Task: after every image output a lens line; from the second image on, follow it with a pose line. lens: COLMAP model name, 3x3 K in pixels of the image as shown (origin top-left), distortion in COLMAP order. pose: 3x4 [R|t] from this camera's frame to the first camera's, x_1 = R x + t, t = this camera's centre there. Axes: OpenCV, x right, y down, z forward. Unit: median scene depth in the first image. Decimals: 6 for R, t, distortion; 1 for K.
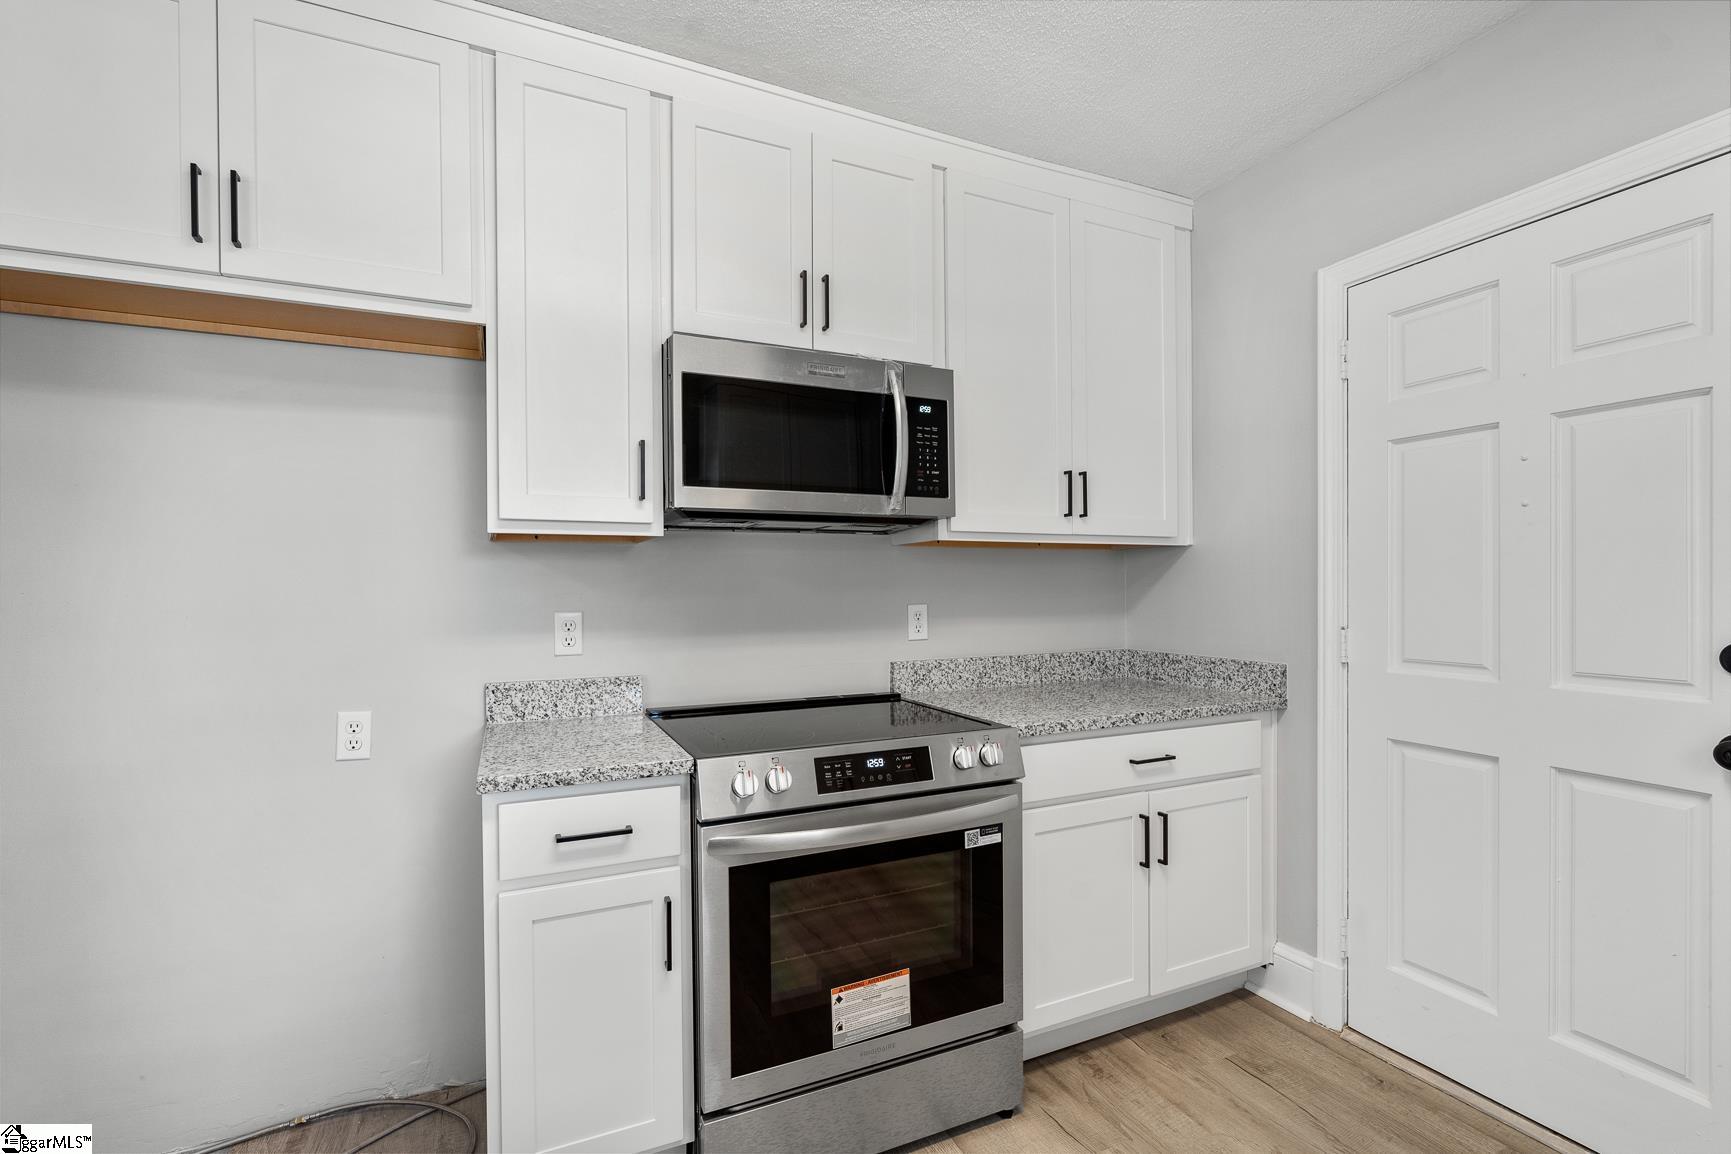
lens RADIAL K [[781.4, 0, 862.7], [0, 781.4, 593.4], [0, 0, 1]] dist [0.004306, 0.000269]
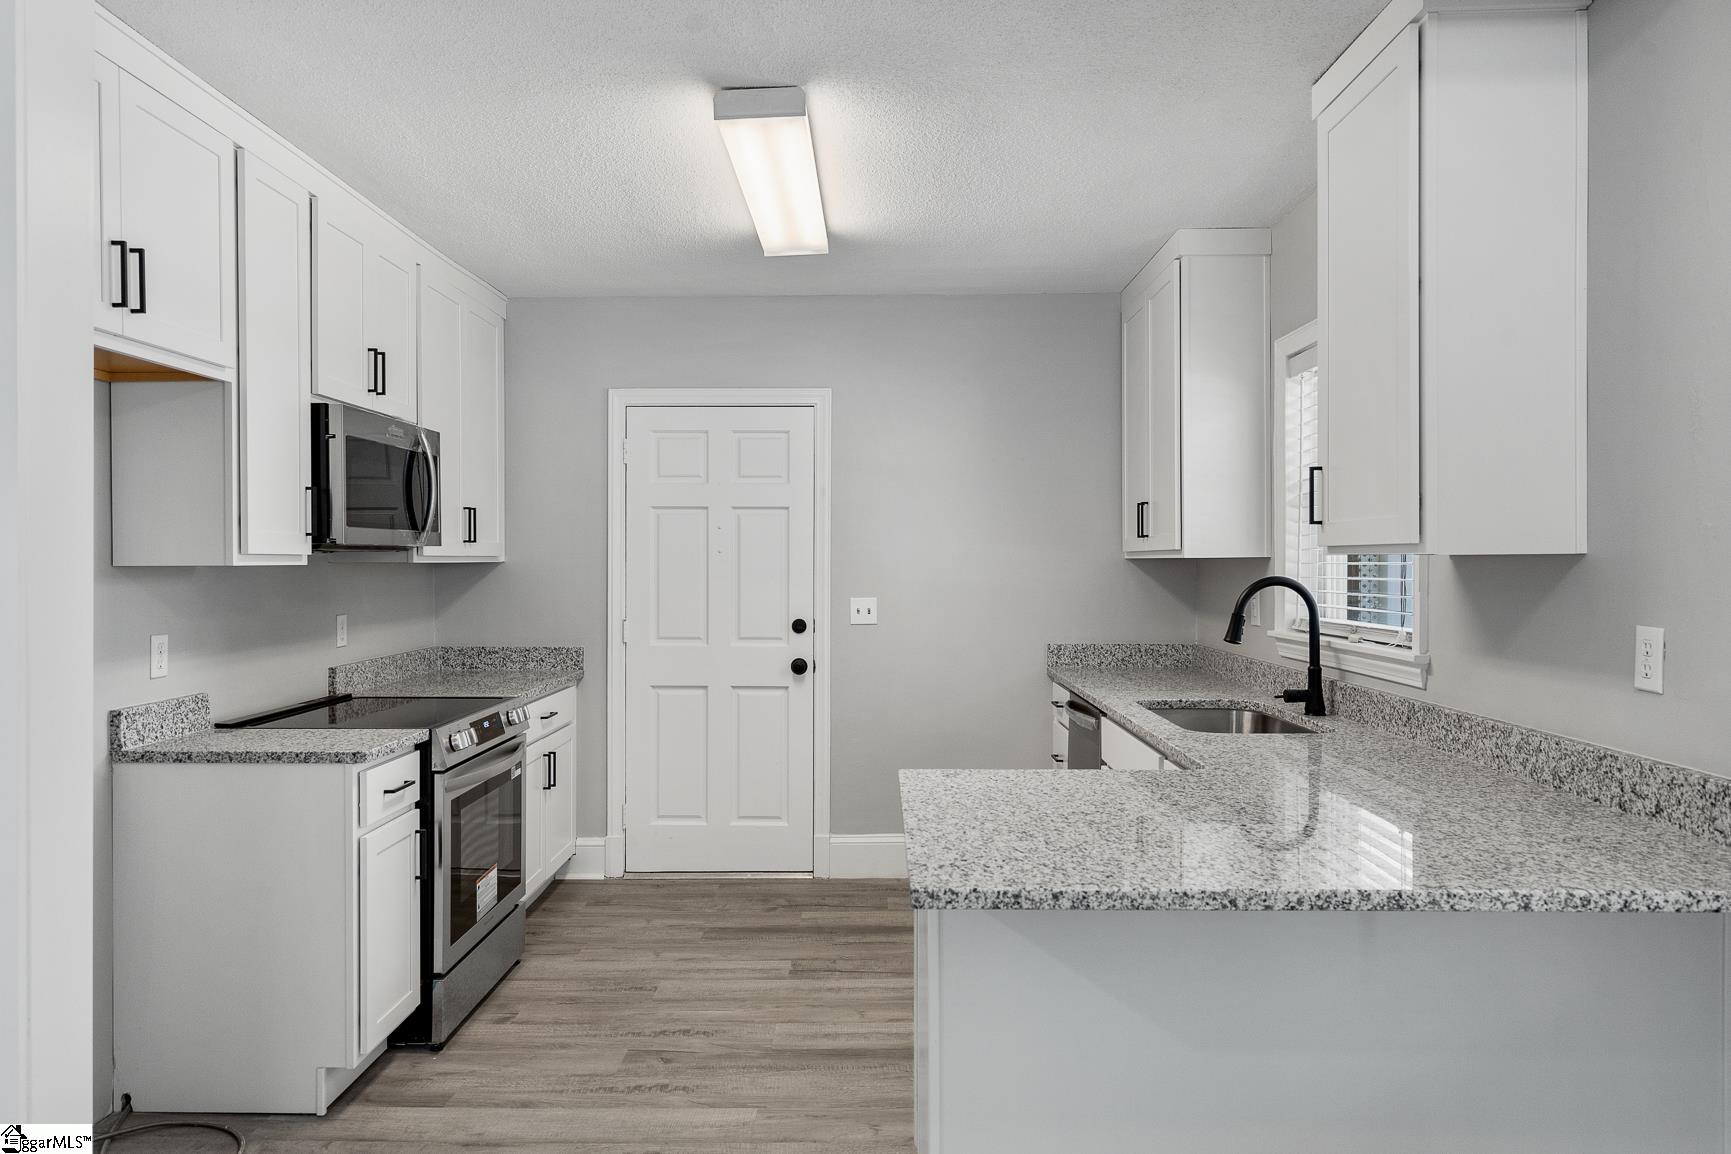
lens RADIAL K [[1147.9, 0, 866.1], [0, 1147.9, 574.0], [0, 0, 1]] dist [-0.002115, -0.000801]
pose [[0.434928, -0.003915, 0.900457, -1.299907], [0.004898, 0.999986, 0.001982, -0.052896], [-0.900452, 0.003549, 0.434941, -0.462622]]
